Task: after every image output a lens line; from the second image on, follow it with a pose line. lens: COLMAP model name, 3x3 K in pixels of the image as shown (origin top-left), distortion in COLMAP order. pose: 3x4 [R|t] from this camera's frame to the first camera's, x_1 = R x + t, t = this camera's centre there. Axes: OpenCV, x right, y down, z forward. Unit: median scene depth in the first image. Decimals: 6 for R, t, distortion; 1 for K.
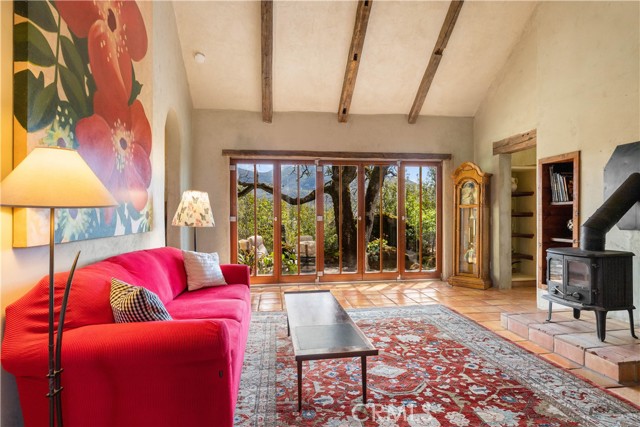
lens RADIAL K [[359.1, 0, 320.0], [0, 359.1, 213.5], [0, 0, 1]] dist [-0.001650, -0.000328]
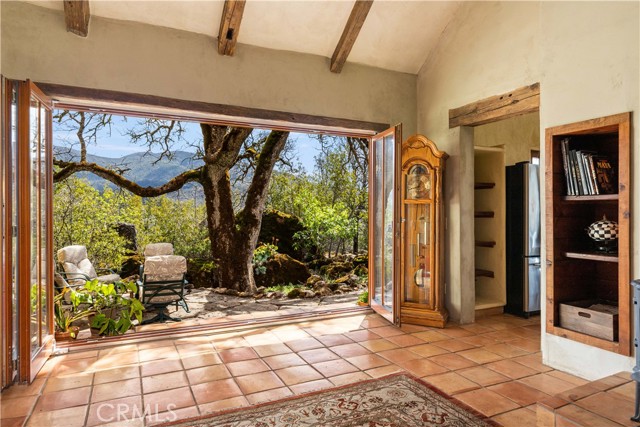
lens RADIAL K [[395.0, 0, 322.0], [0, 395.0, 205.6], [0, 0, 1]] dist [0.001941, 0.000309]
pose [[0.946552, 0.012598, 0.322305, 0.009833], [-0.008626, 0.999868, -0.013749, -0.001365], [-0.322435, 0.010234, 0.946536, 0.457456]]
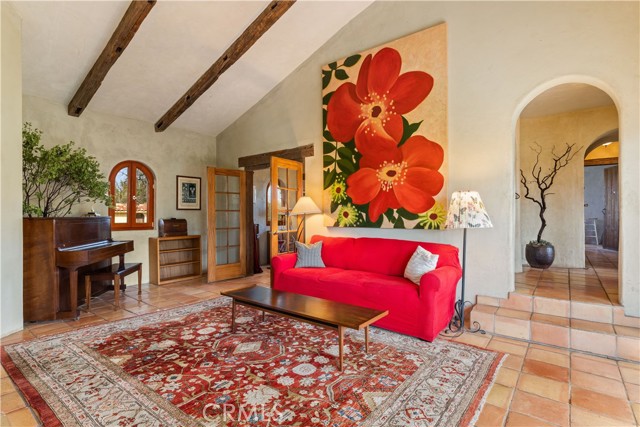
lens RADIAL K [[313.4, 0, 318.8], [0, 313.4, 215.3], [0, 0, 1]] dist [0.002438, 0.000441]
pose [[-0.715433, 0.003316, -0.698674, 0.445986], [0.004325, 0.999991, 0.000317, -0.000894], [0.698668, -0.002795, -0.715440, 1.142873]]
